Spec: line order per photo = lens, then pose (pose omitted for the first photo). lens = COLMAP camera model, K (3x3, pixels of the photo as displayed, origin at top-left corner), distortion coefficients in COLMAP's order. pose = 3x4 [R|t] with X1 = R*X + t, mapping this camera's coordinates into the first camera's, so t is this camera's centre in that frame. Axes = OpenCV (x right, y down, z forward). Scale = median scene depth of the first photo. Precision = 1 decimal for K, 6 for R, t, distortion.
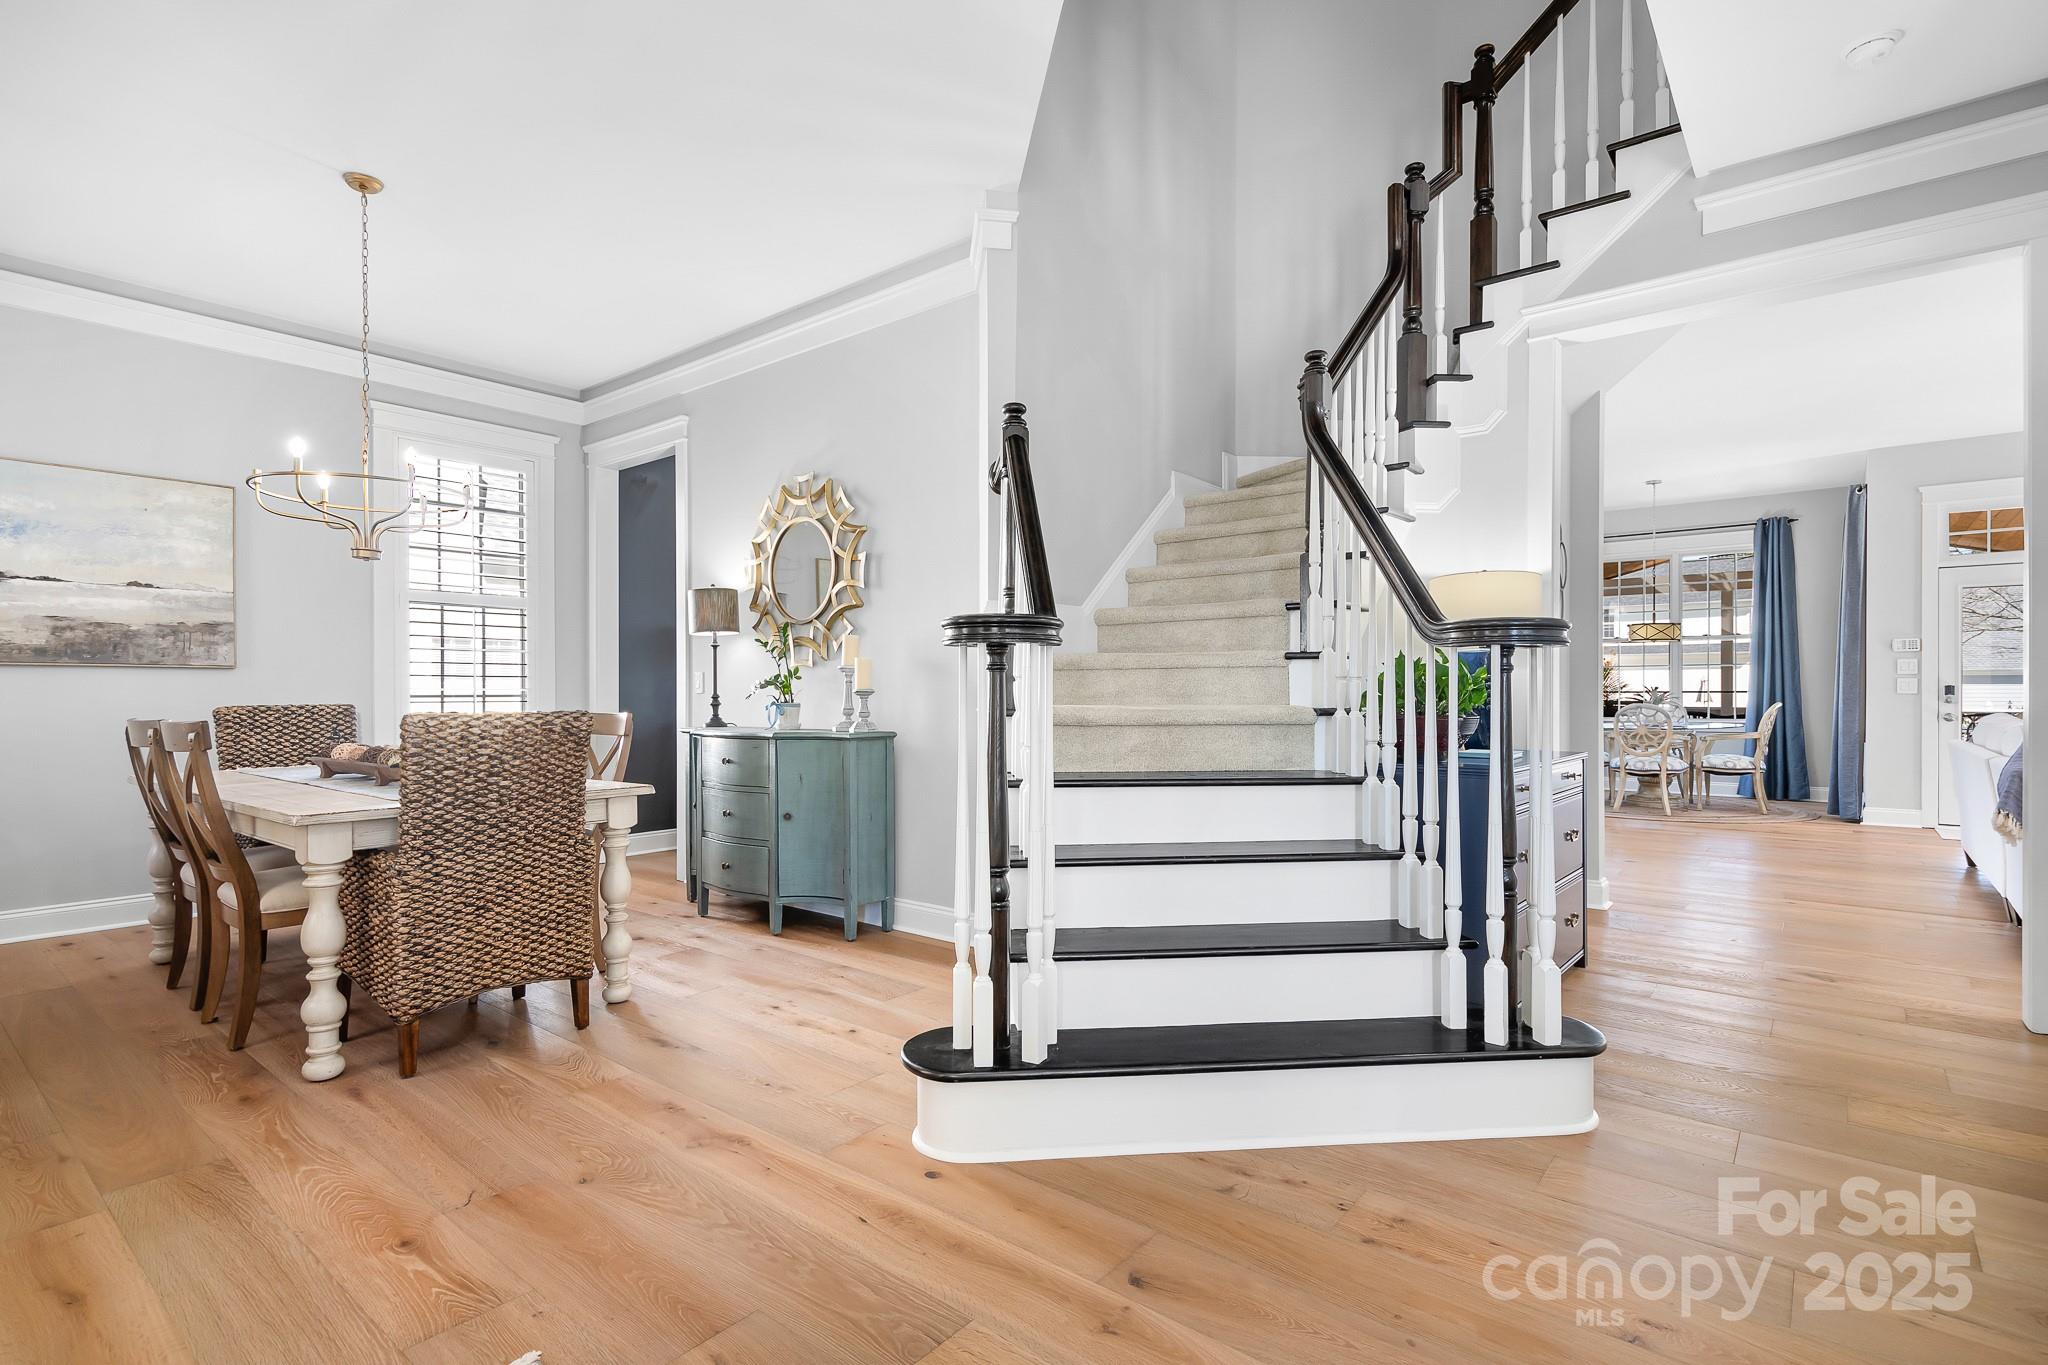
lens RADIAL K [[980.0, 0, 1029.9], [0, 980.0, 685.9], [0, 0, 1]] dist [-0.001702, -0.000694]
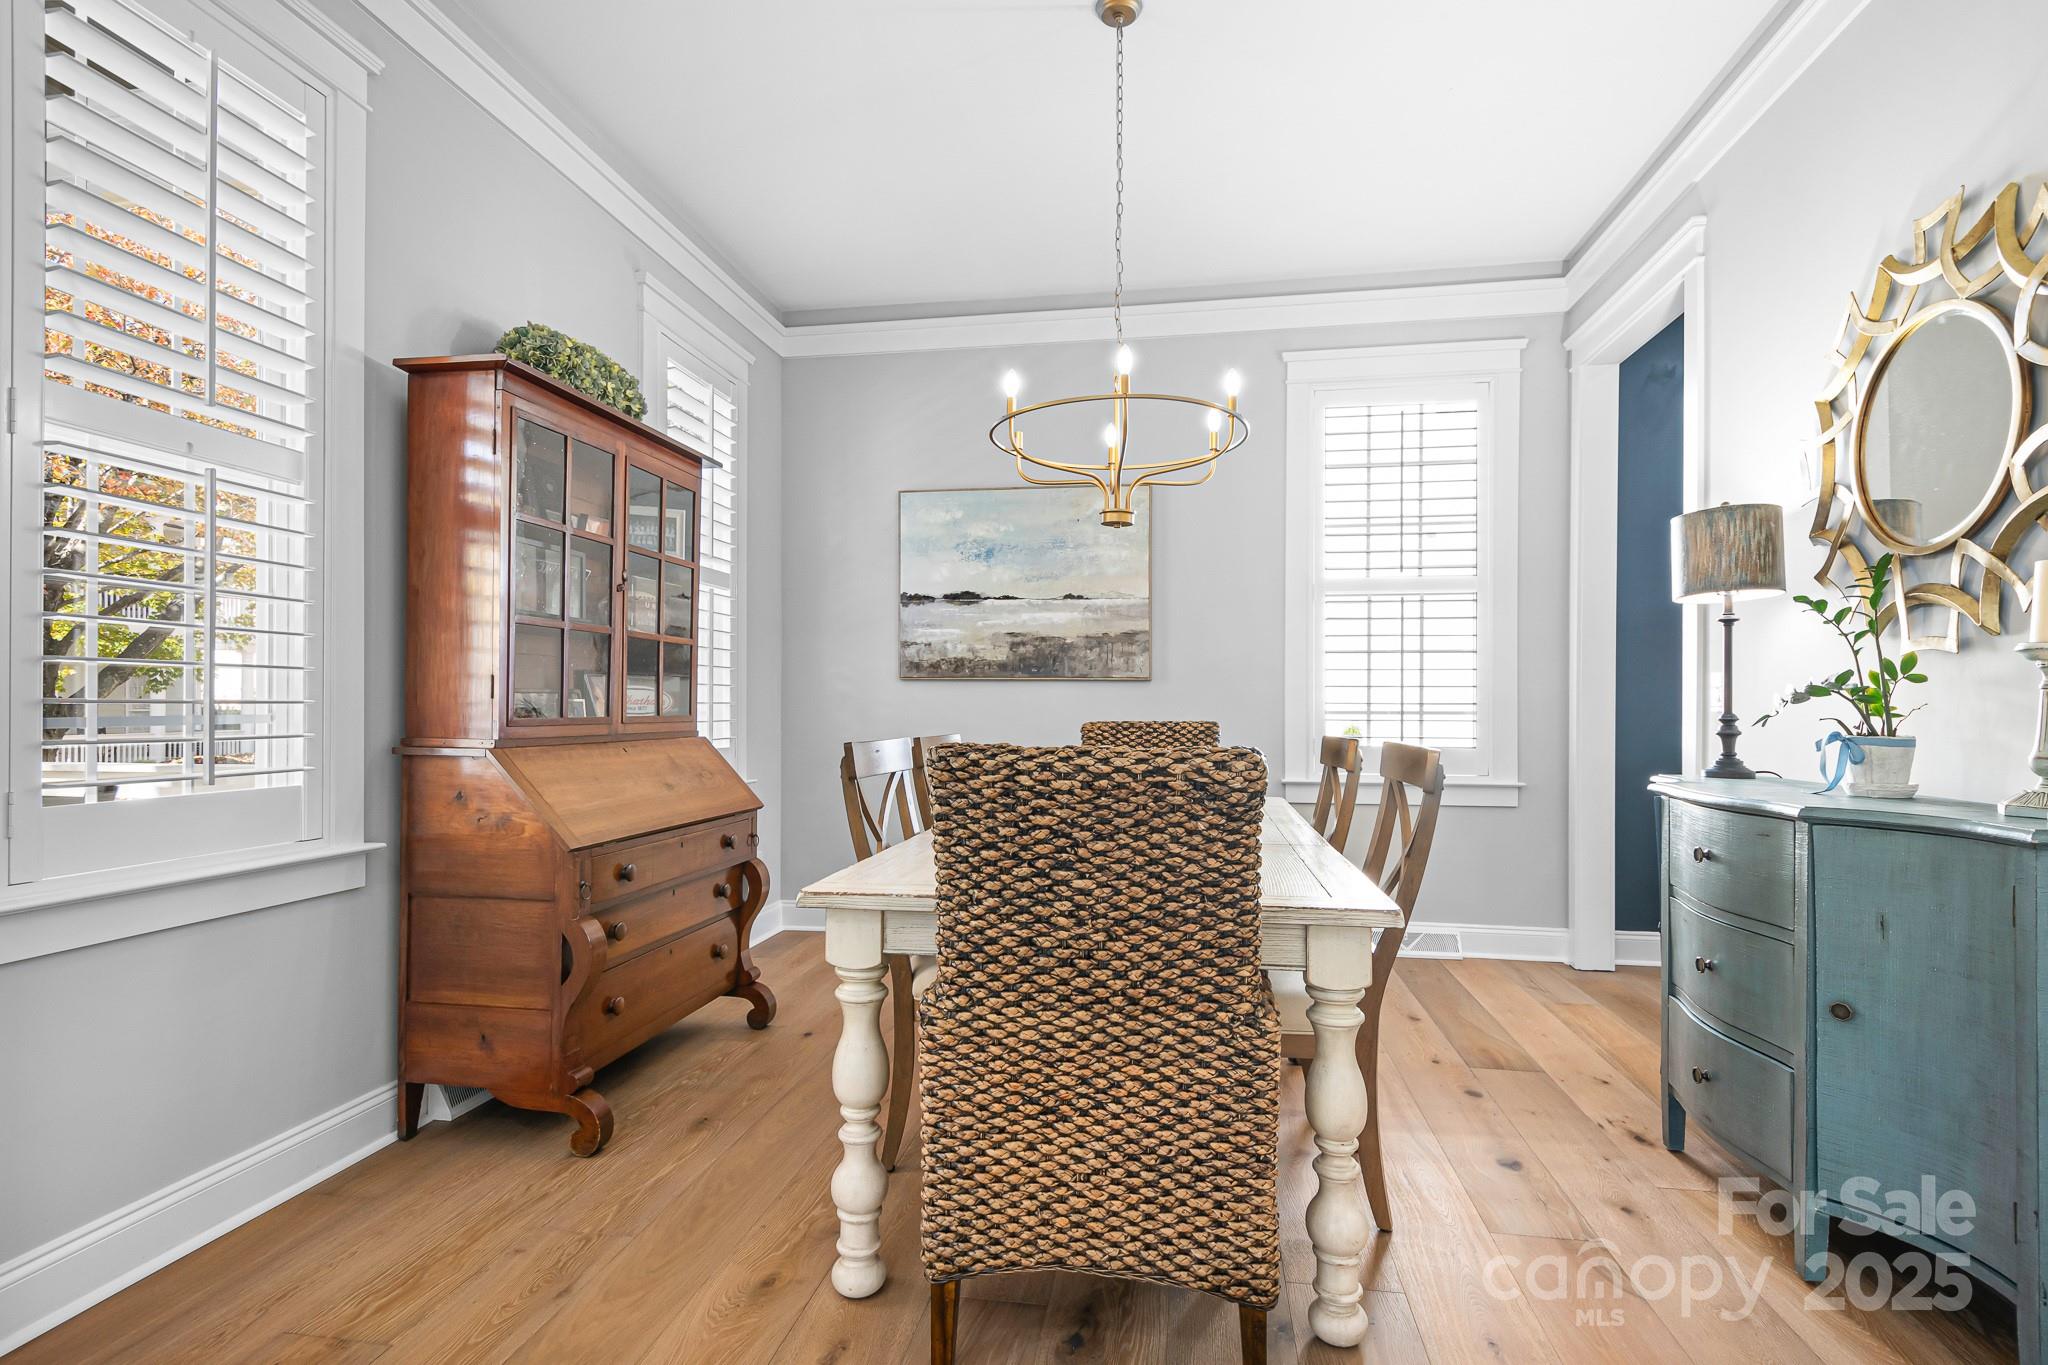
lens RADIAL K [[1013.3, 0, 1025.6], [0, 1013.3, 683.0], [0, 0, 1]] dist [-0.005262, -0.004350]
pose [[0.501398, -0.015101, -0.865085, -0.078910], [-0.000300, 0.999845, -0.017627, 0.001922], [0.865217, 0.009097, 0.501316, 0.661252]]
